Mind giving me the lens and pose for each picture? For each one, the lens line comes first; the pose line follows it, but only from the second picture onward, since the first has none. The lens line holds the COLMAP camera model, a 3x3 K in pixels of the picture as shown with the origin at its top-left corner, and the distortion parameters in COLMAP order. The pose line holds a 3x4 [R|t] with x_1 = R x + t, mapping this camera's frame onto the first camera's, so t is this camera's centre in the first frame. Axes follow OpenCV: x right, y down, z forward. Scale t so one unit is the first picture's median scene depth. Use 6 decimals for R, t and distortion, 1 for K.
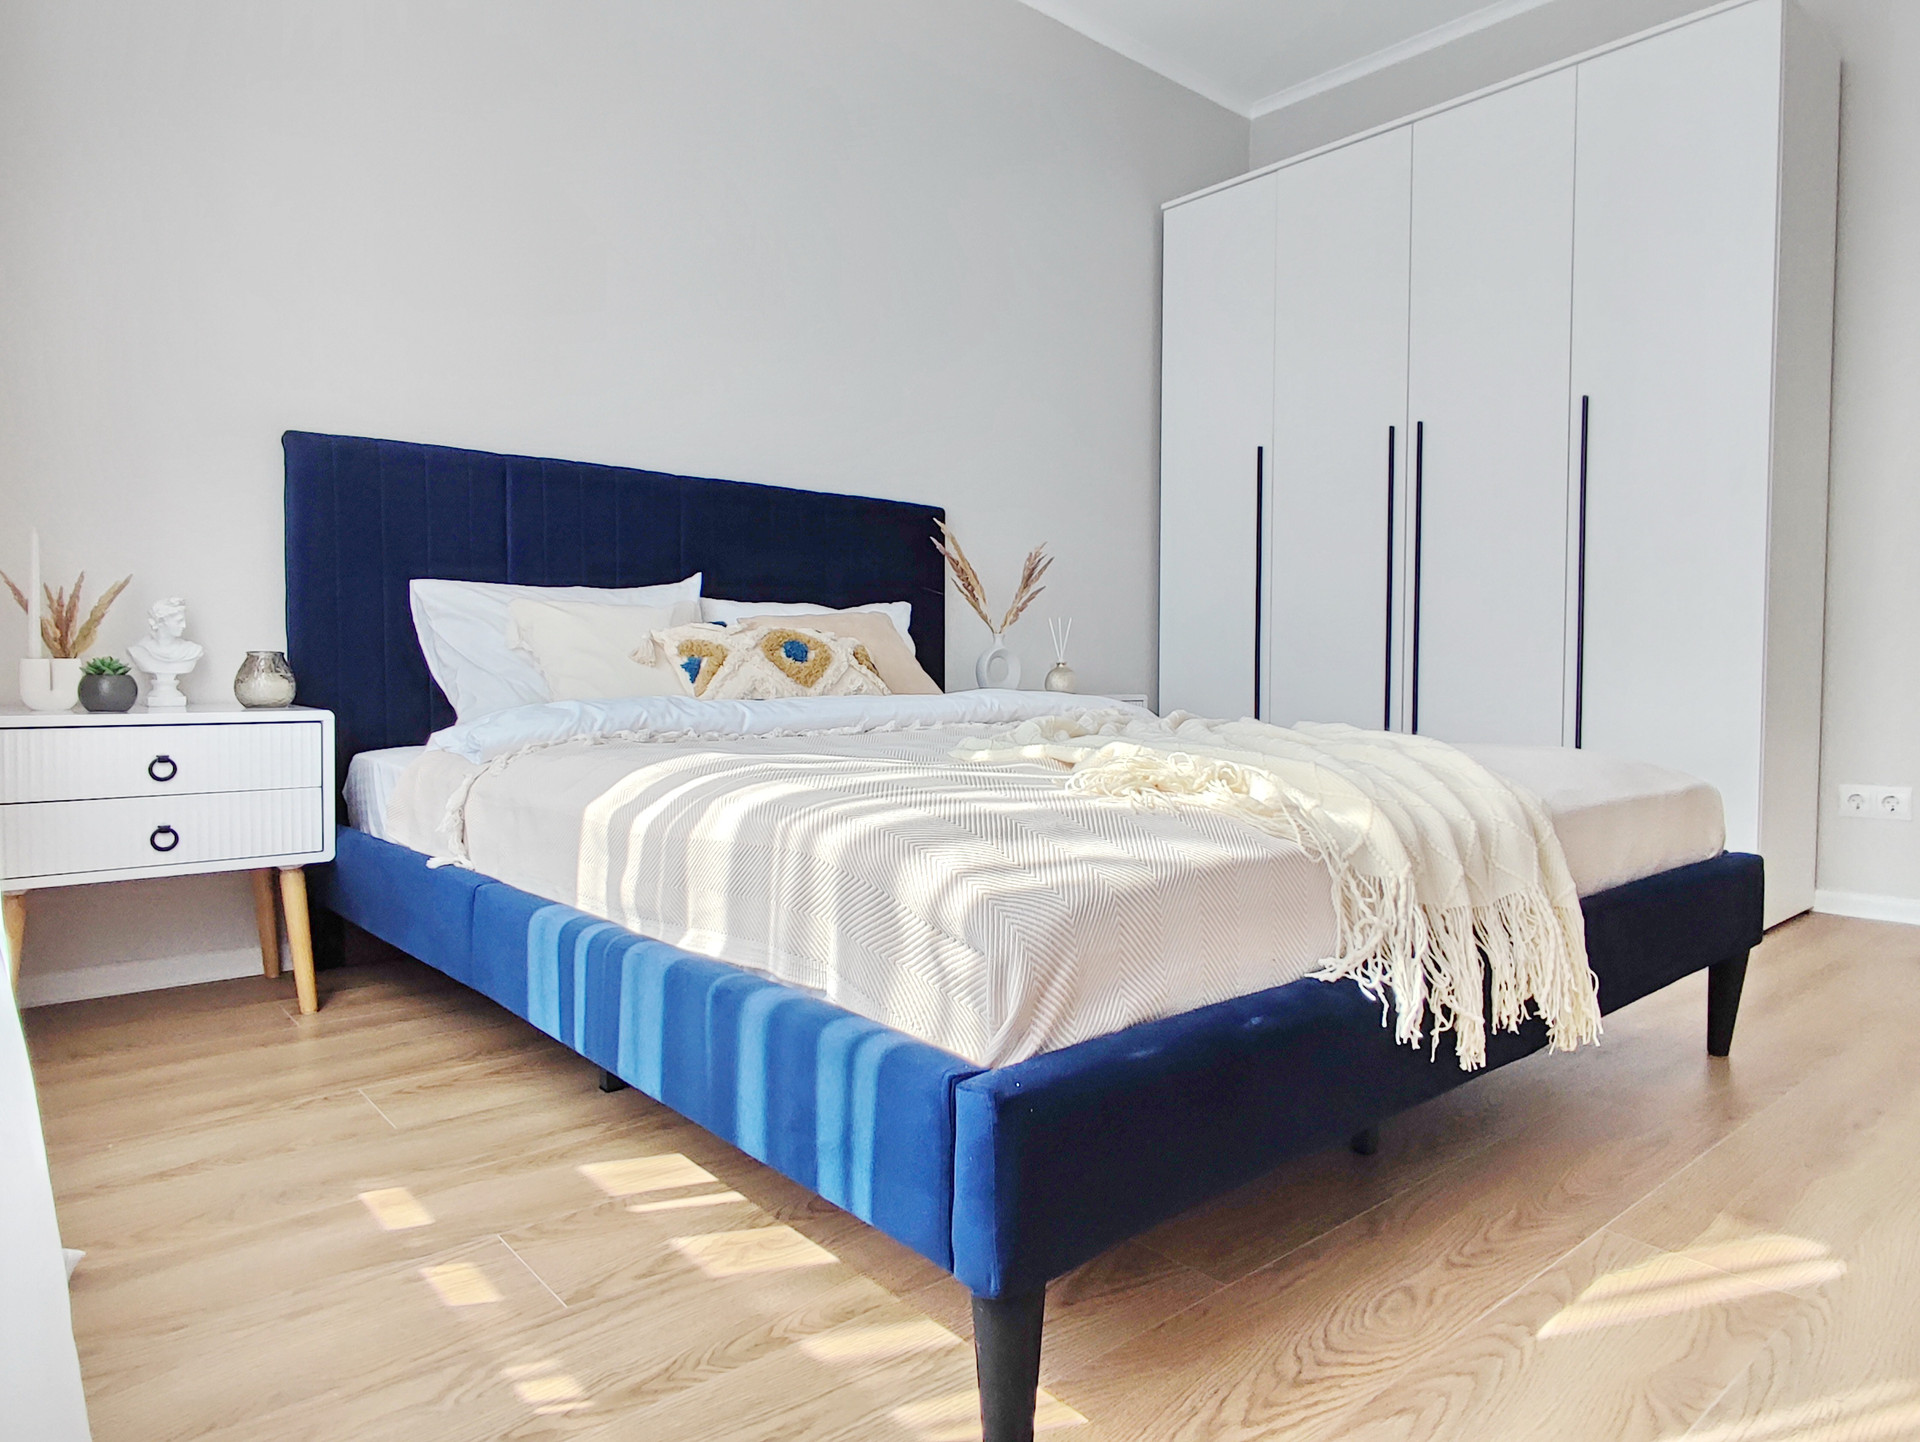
lens RADIAL K [[1226.1, 0, 960.0], [0, 1226.1, 721.0], [0, 0, 1]] dist [-0.004886, -0.001120]
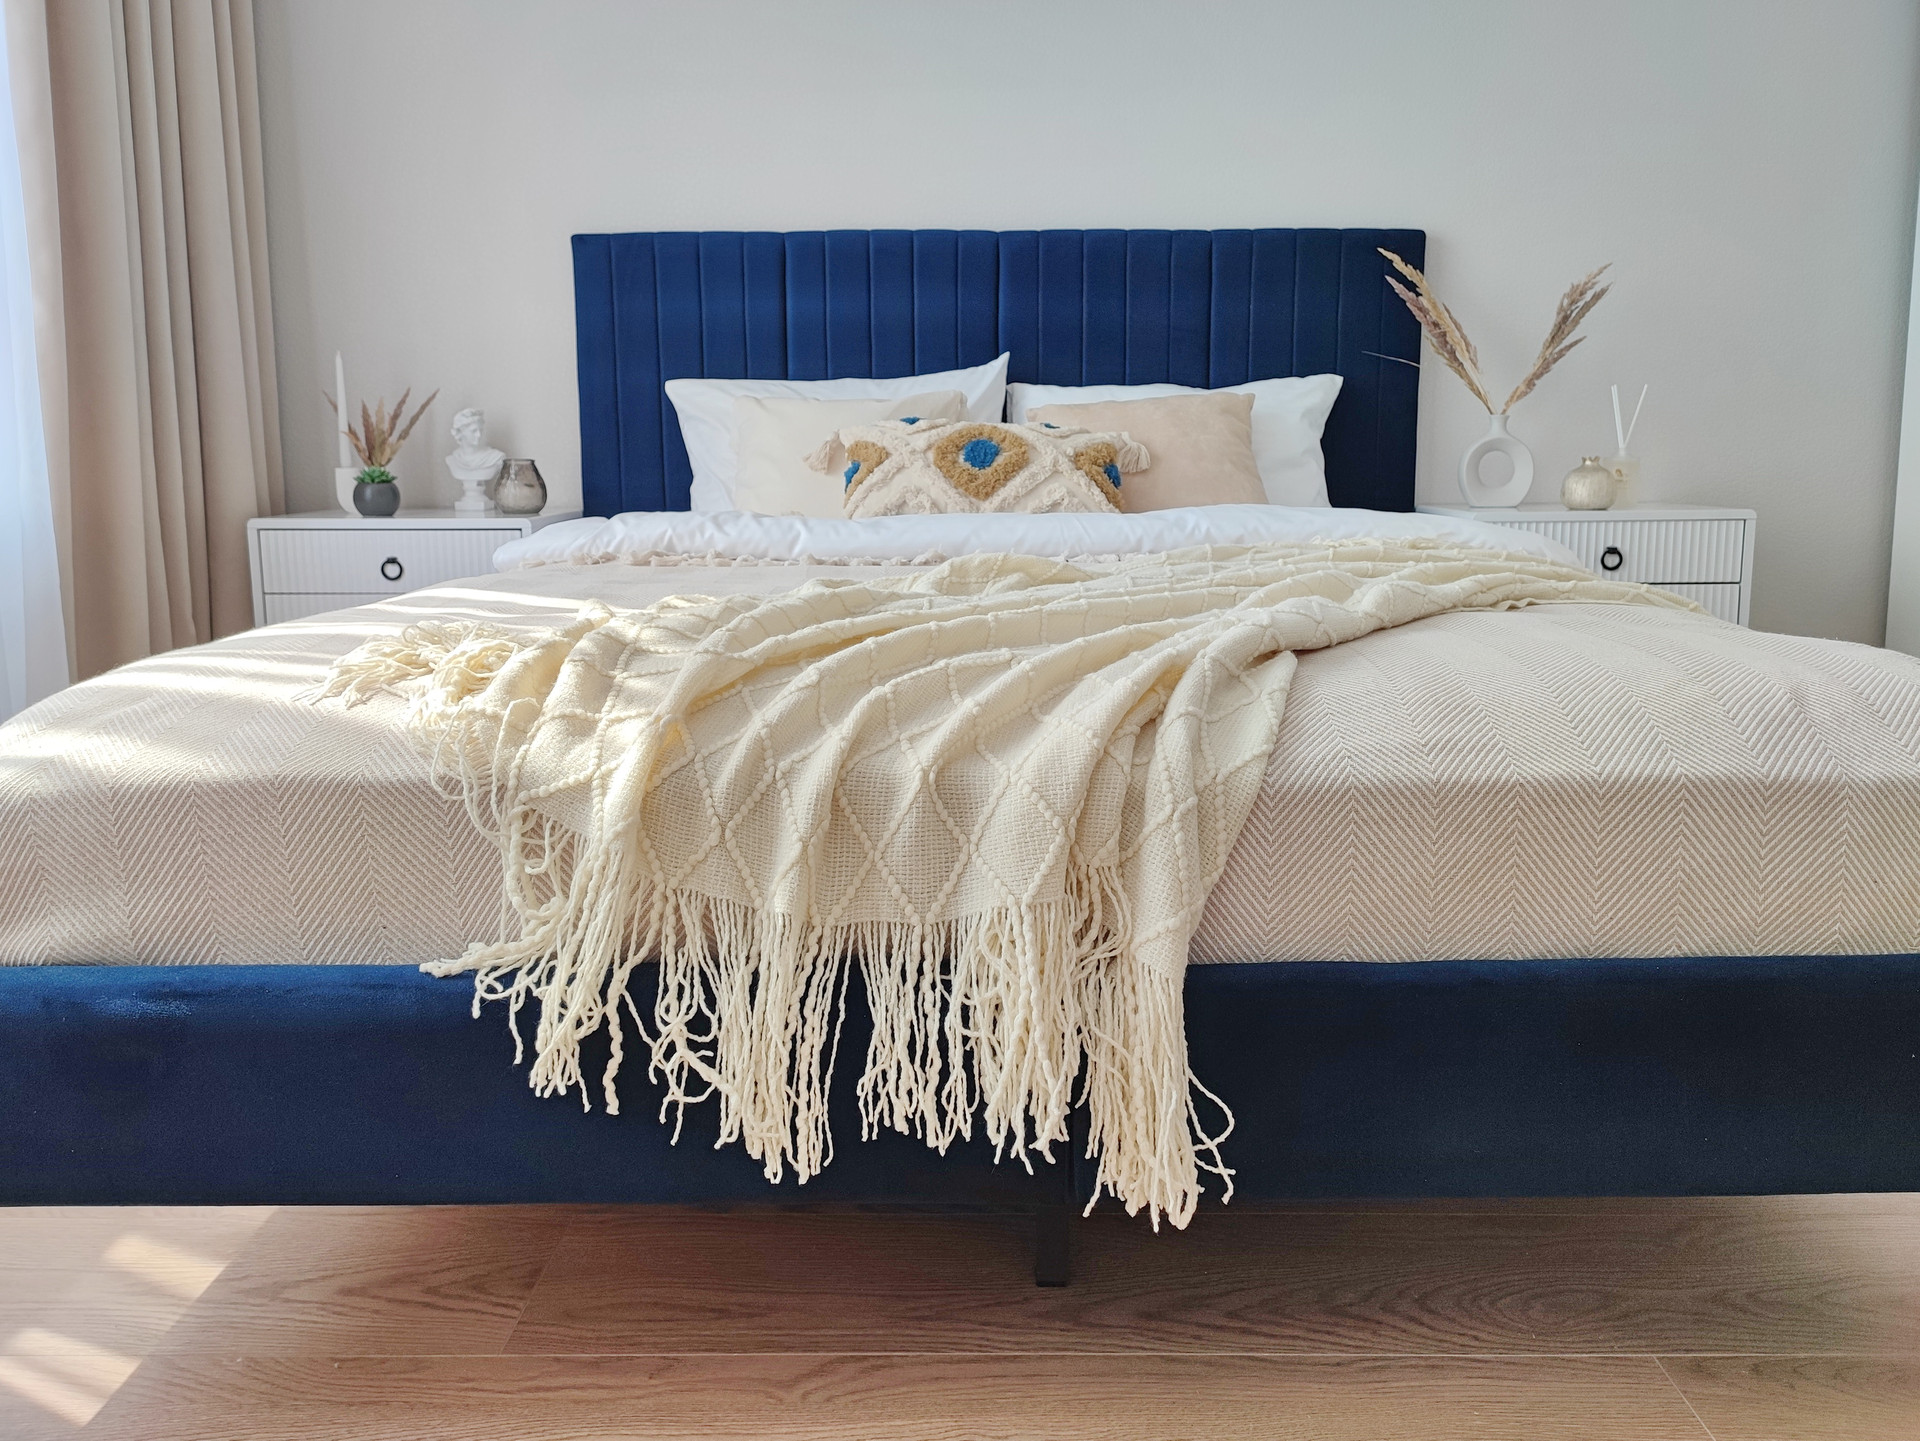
lens RADIAL K [[1422.7, 0, 960.0], [0, 1422.7, 720.5], [0, 0, 1]] dist [0.030611, 0.000004]
pose [[0.743293, 0.115718, -0.658881, 0.485008], [-0.020357, 0.988382, 0.150622, -0.025203], [0.668656, -0.098544, 0.737013, 0.301103]]
